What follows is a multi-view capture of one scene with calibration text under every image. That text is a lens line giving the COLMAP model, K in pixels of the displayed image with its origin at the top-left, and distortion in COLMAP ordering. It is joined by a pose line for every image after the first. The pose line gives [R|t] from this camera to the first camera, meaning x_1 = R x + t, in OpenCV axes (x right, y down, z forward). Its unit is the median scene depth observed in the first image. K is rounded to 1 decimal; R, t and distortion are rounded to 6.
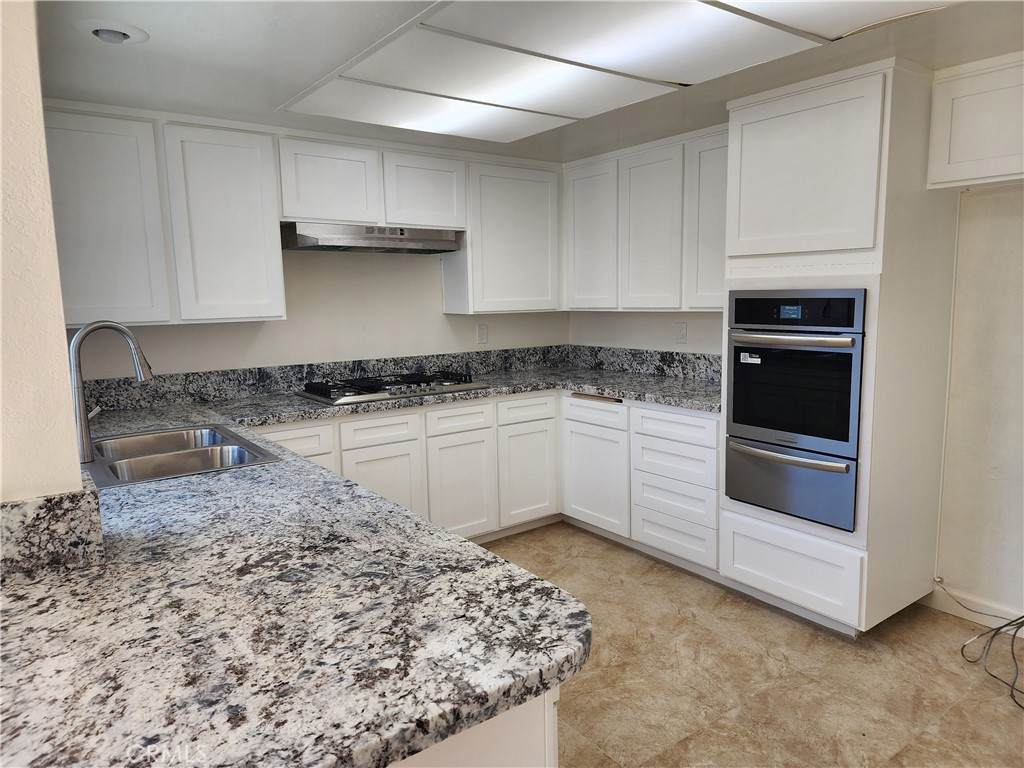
lens RADIAL K [[687.8, 0, 516.1], [0, 687.8, 384.9], [0, 0, 1]] dist [0.048973, -0.031478]
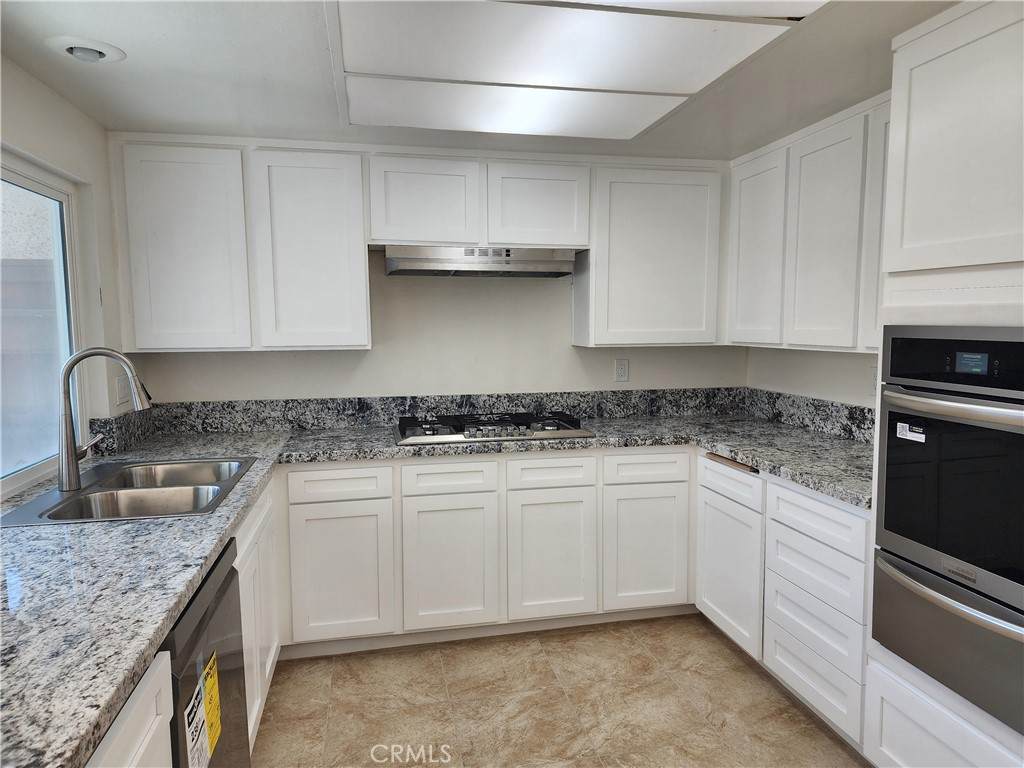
lens RADIAL K [[687.8, 0, 517.2], [0, 687.8, 389.8], [0, 0, 1]] dist [0.048973, -0.031478]
pose [[0.909619, 0.053790, -0.411947, 0.223425], [-0.065554, 0.997744, -0.014468, -0.036535], [0.410239, 0.040165, 0.911093, 0.221616]]
